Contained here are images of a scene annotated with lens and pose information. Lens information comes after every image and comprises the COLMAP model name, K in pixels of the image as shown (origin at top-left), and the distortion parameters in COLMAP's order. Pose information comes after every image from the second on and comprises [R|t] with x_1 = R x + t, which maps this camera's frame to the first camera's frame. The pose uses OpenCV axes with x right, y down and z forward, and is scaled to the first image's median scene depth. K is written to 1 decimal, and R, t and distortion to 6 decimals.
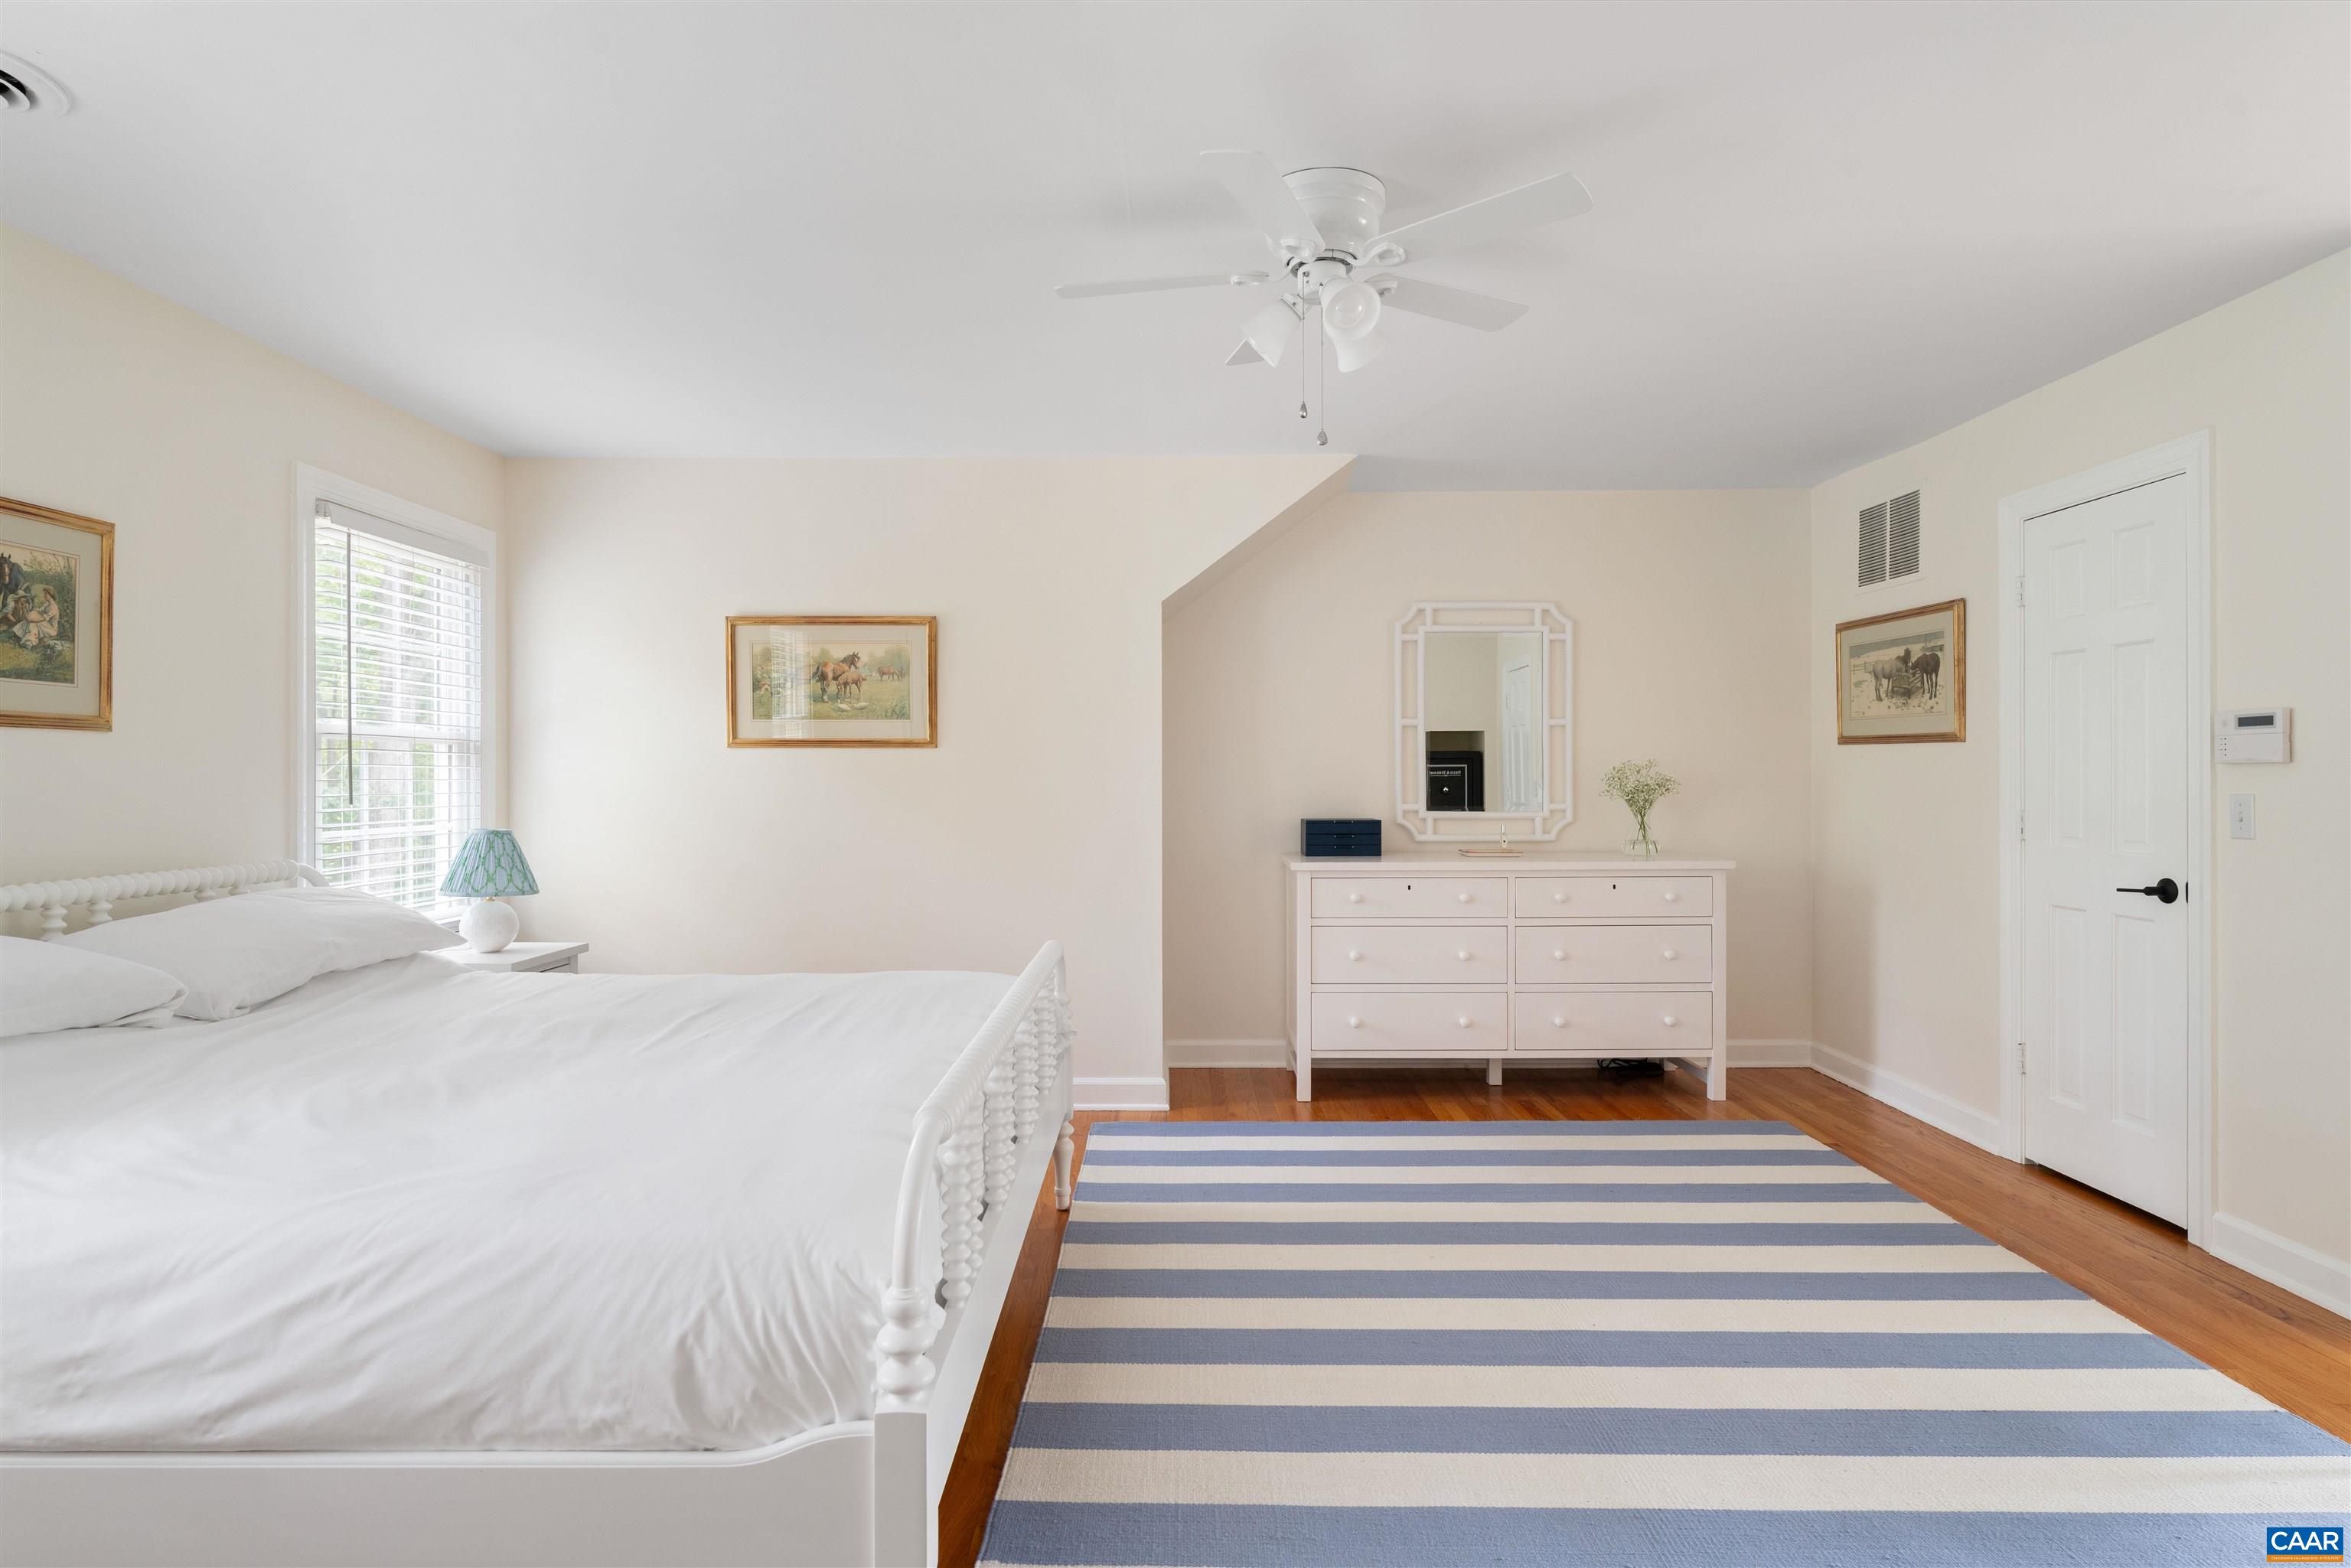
lens RADIAL K [[1239.5, 0, 1175.5], [0, 1239.5, 784.0], [0, 0, 1]] dist [-0.001089, -0.000048]
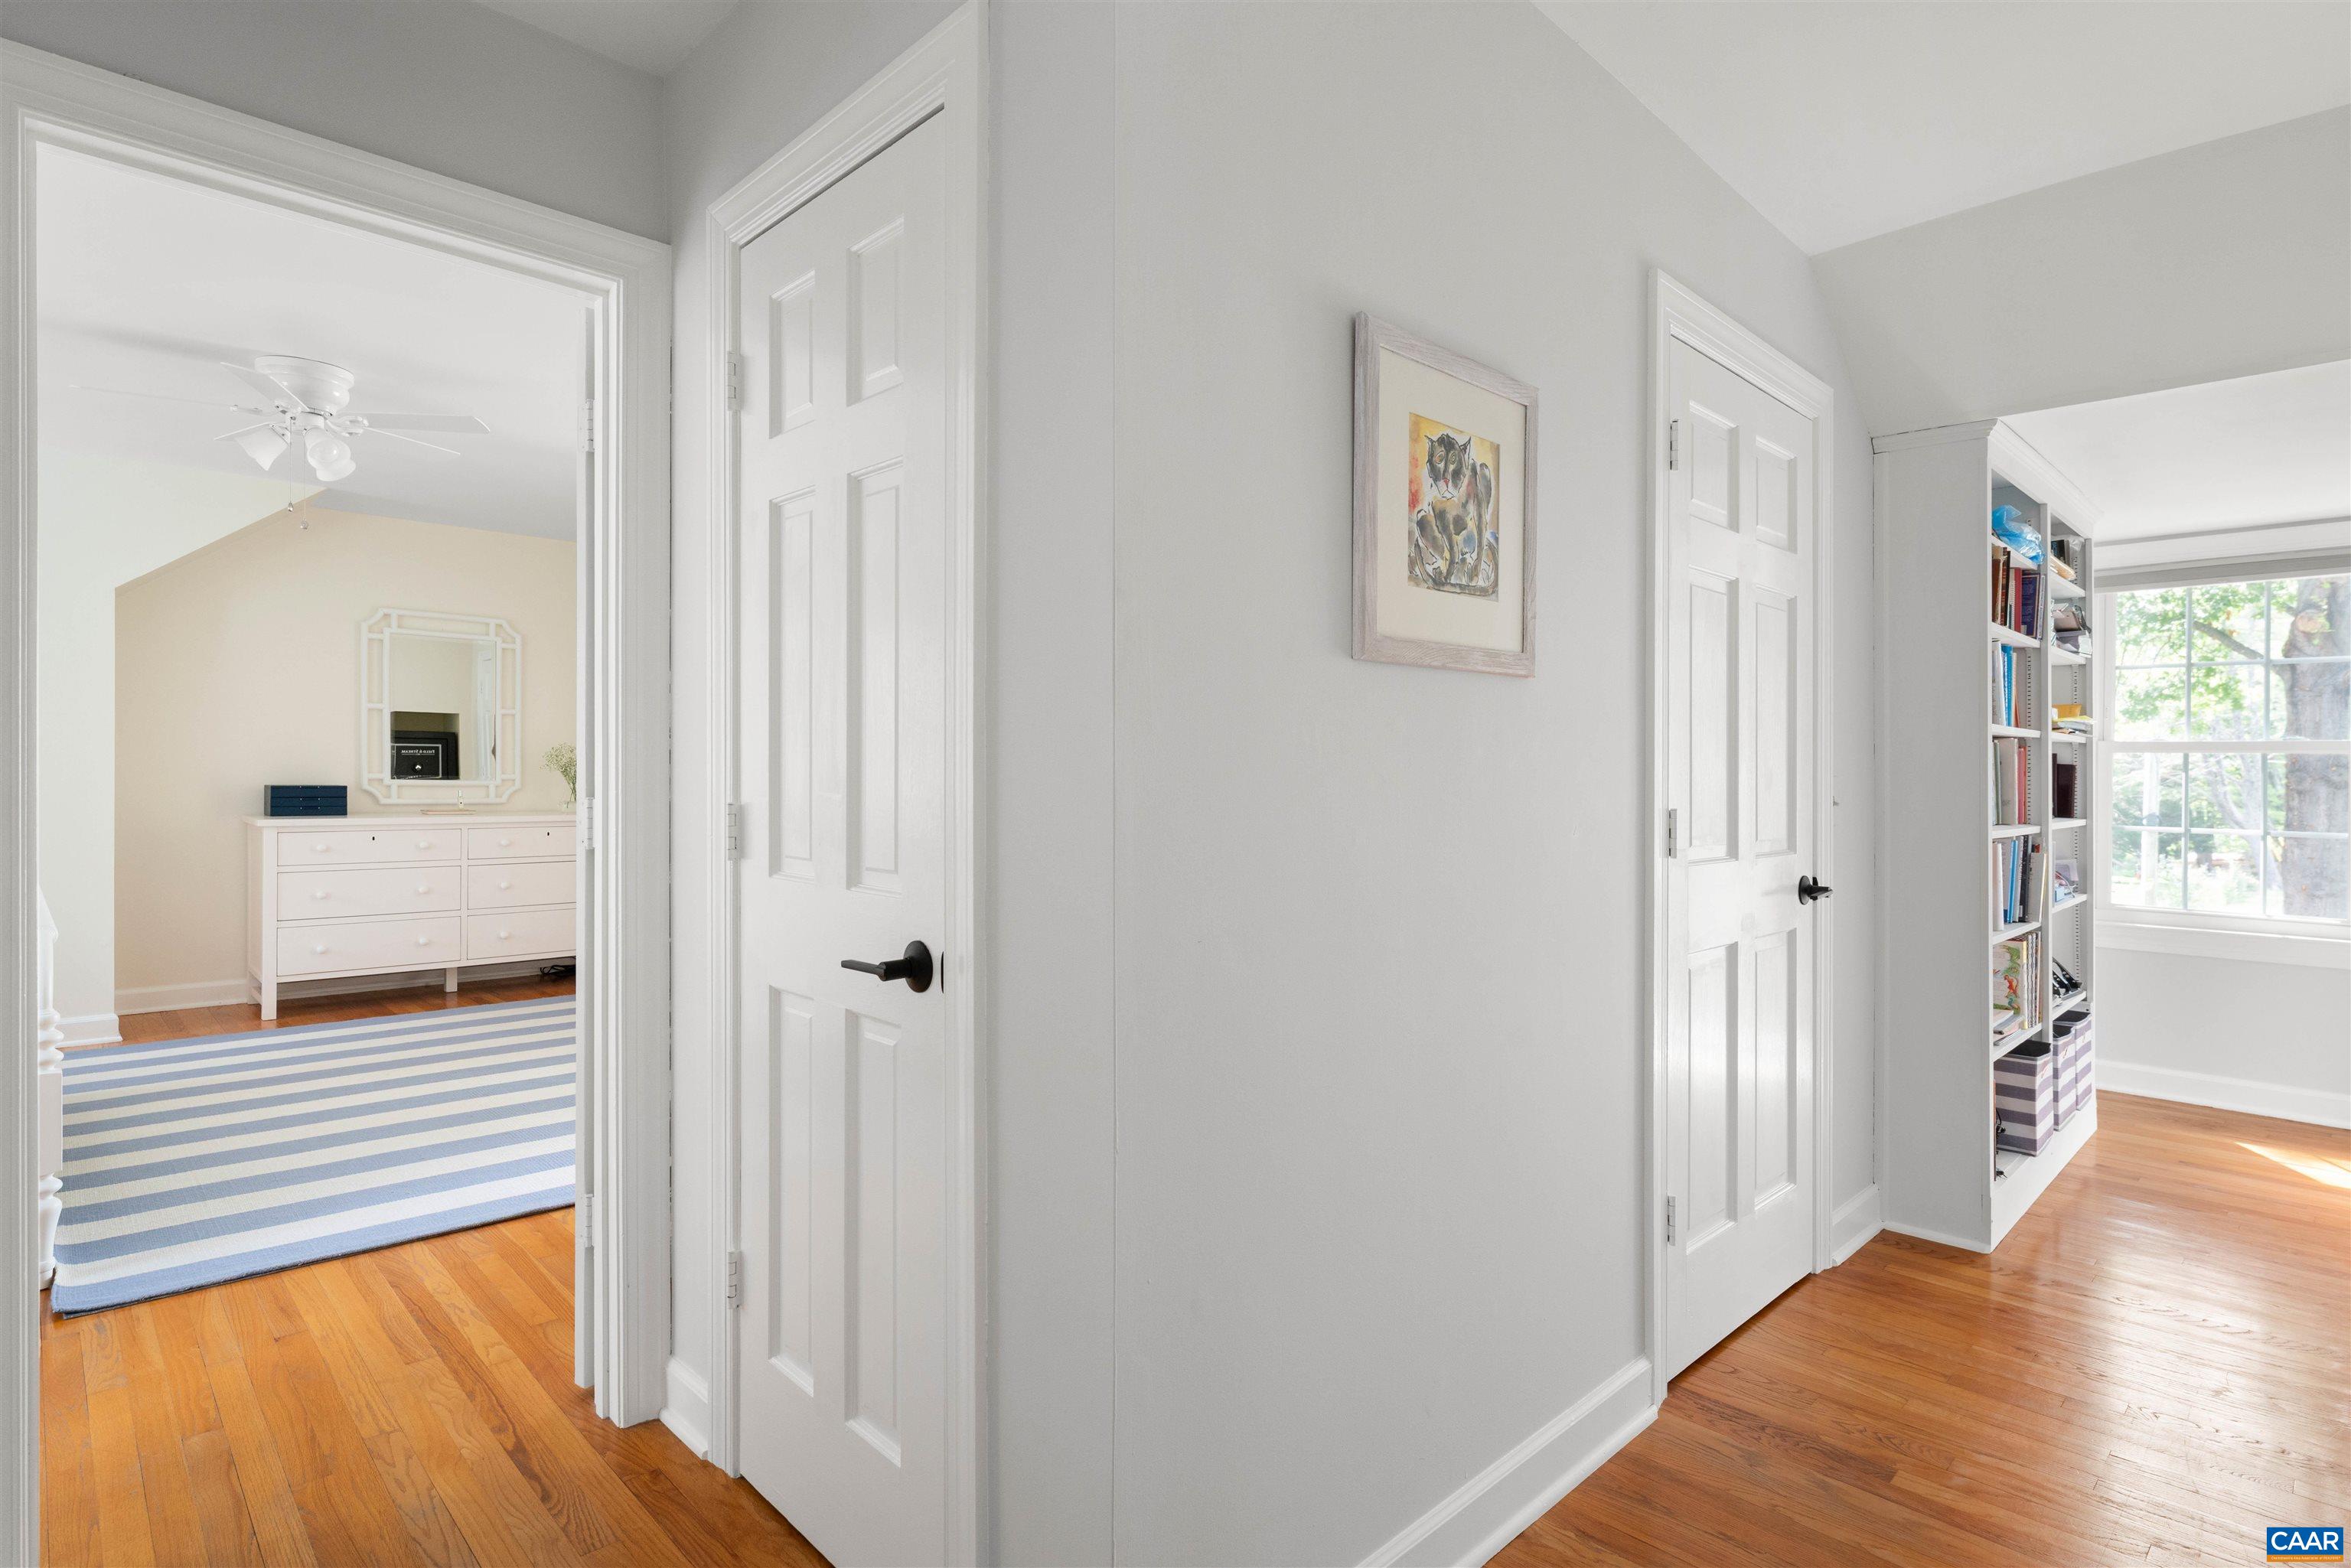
lens RADIAL K [[1179.8, 0, 1175.5], [0, 1179.8, 784.0], [0, 0, 1]] dist [-0.015044, 0.000252]
pose [[0.710102, 0.004288, 0.704086, -0.069598], [-0.011986, 0.999910, 0.005999, 0.011505], [-0.703997, -0.012699, 0.710090, -0.411984]]
